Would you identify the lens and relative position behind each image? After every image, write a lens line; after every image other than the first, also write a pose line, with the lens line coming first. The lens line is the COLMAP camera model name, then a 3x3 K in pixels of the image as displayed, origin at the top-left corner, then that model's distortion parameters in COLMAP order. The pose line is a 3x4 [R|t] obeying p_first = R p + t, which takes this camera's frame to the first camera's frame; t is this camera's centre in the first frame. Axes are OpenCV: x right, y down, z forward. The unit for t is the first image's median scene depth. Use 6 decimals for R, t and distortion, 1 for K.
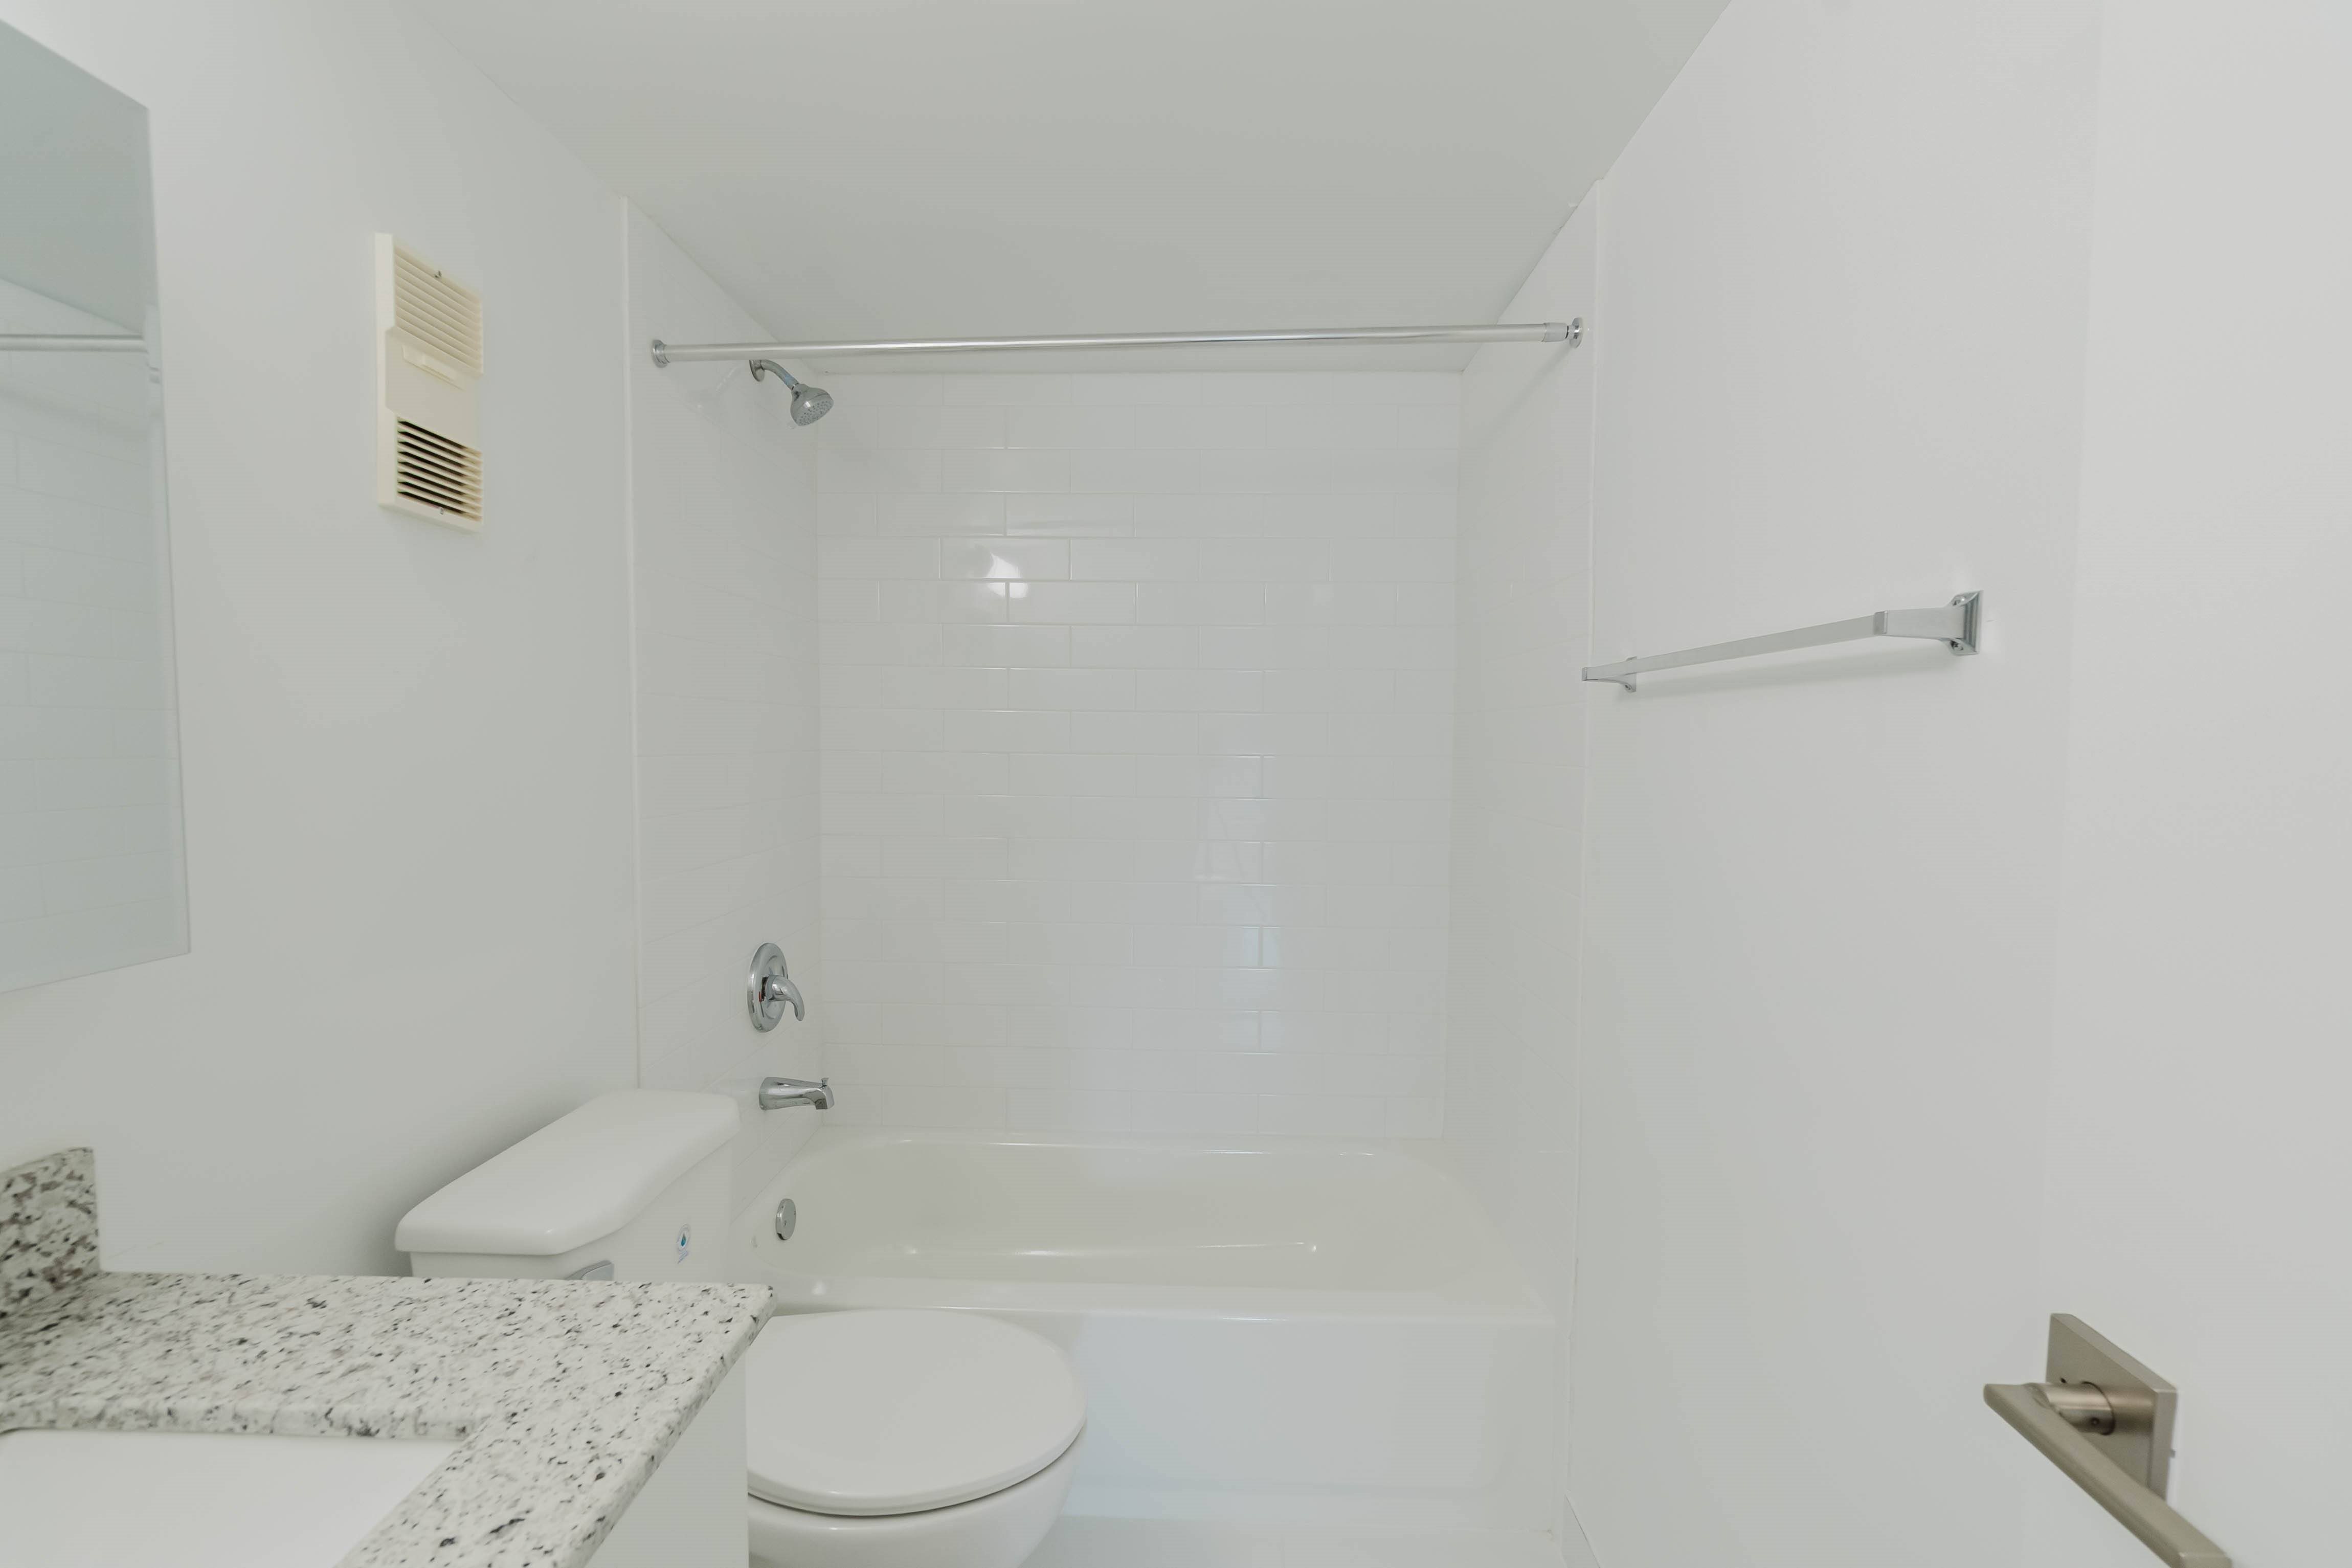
lens RADIAL K [[1004.6, 0, 1169.1], [0, 1004.6, 791.2], [0, 0, 1]] dist [-0.001431, -0.000218]
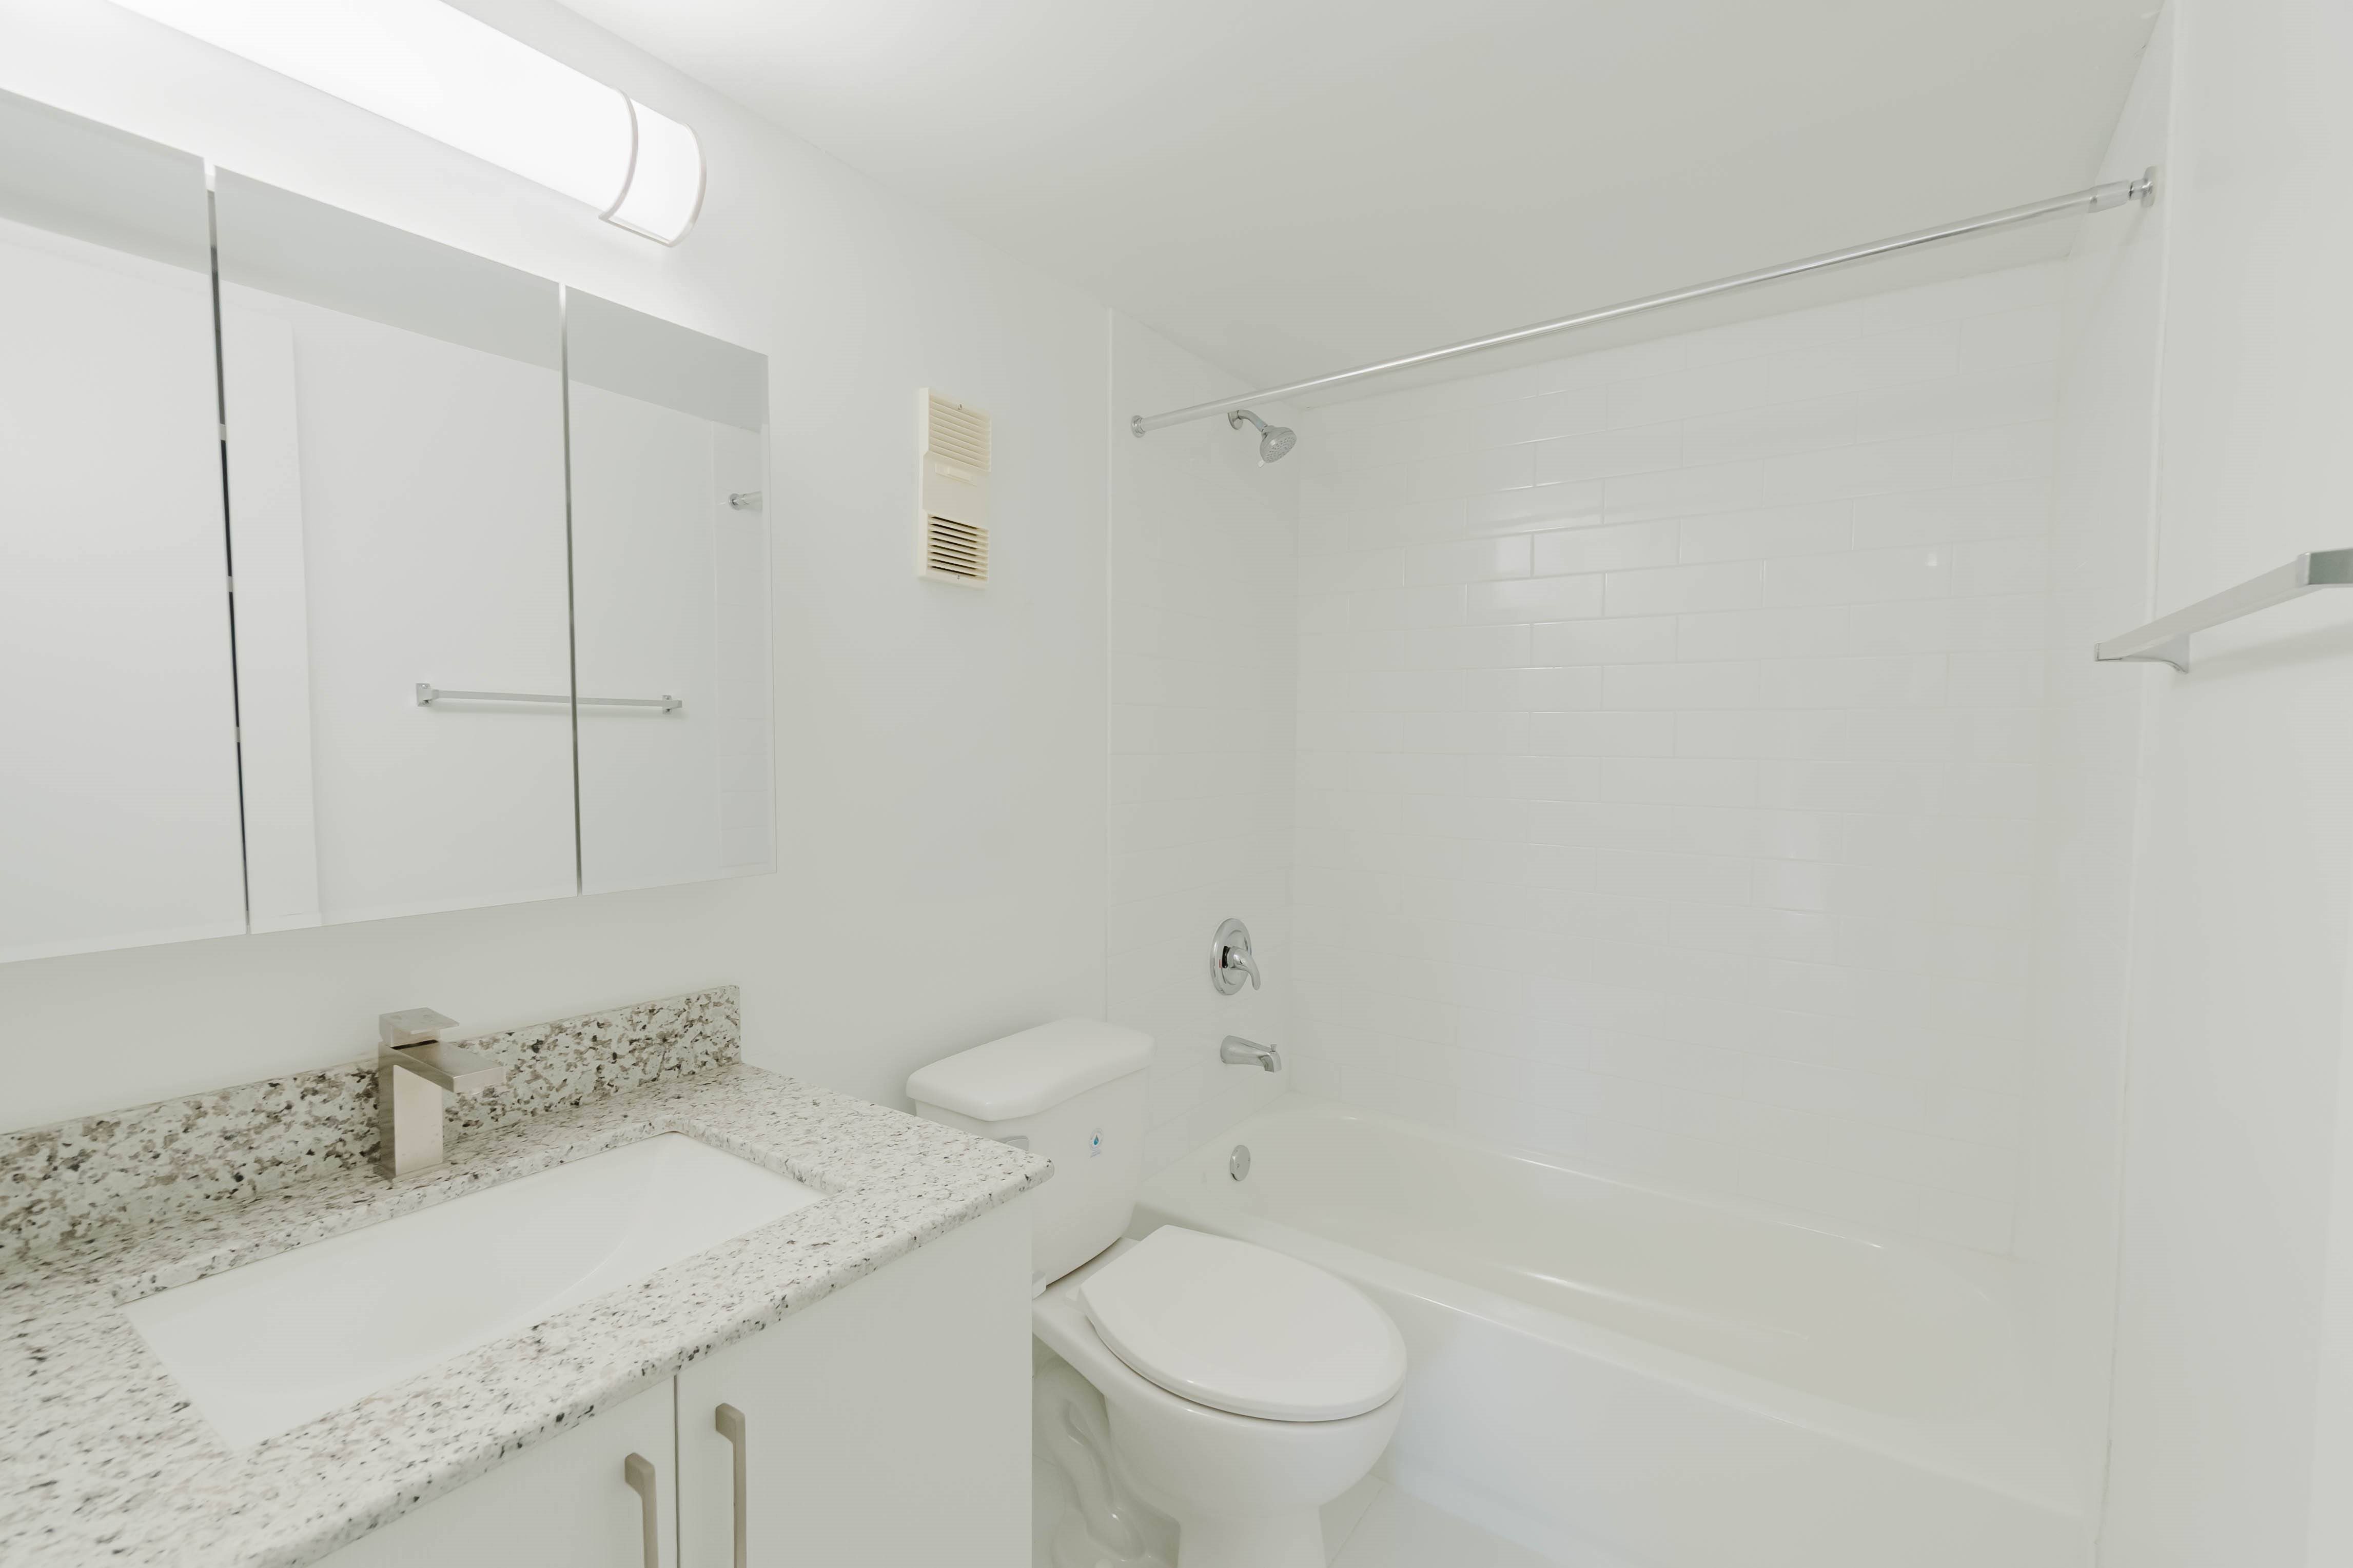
lens RADIAL K [[1010.0, 0, 1172.3], [0, 1010.0, 793.4], [0, 0, 1]] dist [0.002941, 0.000337]
pose [[0.838854, 0.027785, -0.543647, 0.323306], [-0.028156, 0.999574, 0.007641, 0.002507], [0.543628, 0.008897, 0.839279, -0.013463]]
